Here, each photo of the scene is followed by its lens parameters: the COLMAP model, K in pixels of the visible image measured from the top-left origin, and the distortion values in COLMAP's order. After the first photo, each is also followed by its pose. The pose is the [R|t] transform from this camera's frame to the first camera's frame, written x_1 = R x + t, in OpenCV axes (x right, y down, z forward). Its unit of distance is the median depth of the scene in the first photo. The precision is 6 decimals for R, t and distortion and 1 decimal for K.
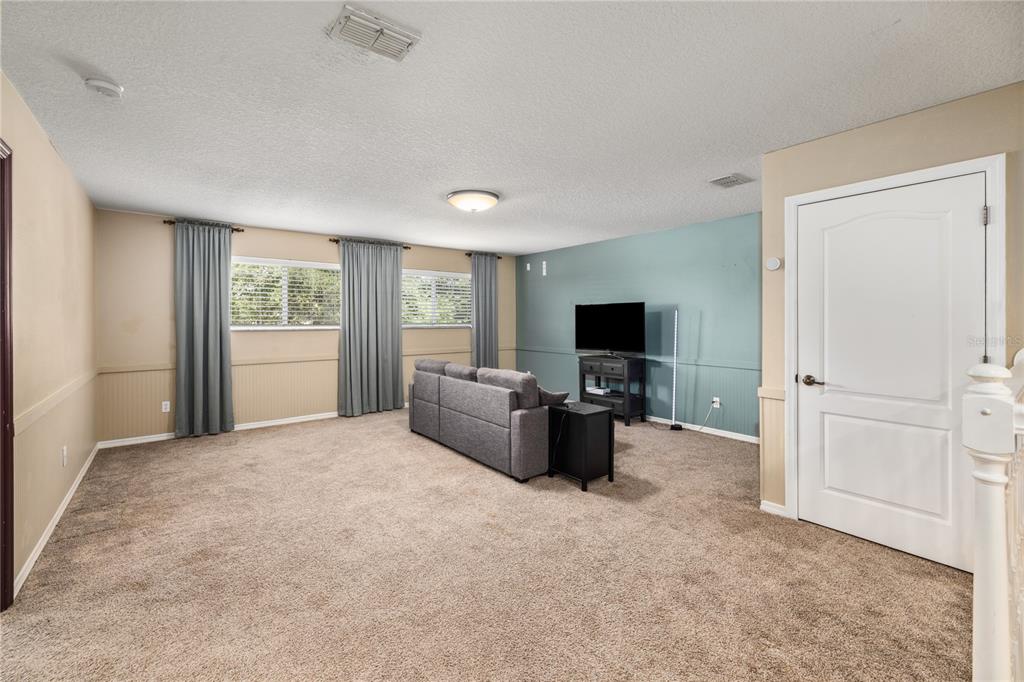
lens RADIAL K [[438.9, 0, 505.6], [0, 438.9, 322.0], [0, 0, 1]] dist [0.021909, 0.000150]
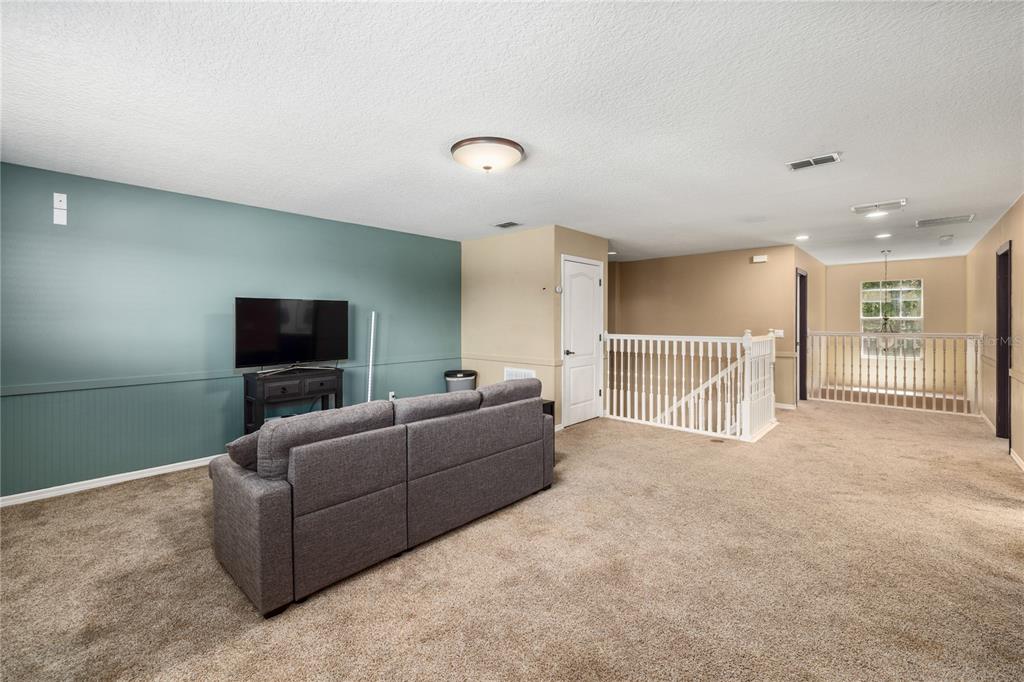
lens RADIAL K [[438.9, 0, 505.6], [0, 438.9, 322.0], [0, 0, 1]] dist [0.021909, 0.000150]
pose [[-0.172881, -0.001963, 0.984941, -0.779482], [0.006505, 0.999974, 0.003134, -0.005341], [-0.984921, 0.006948, -0.172864, 1.083233]]
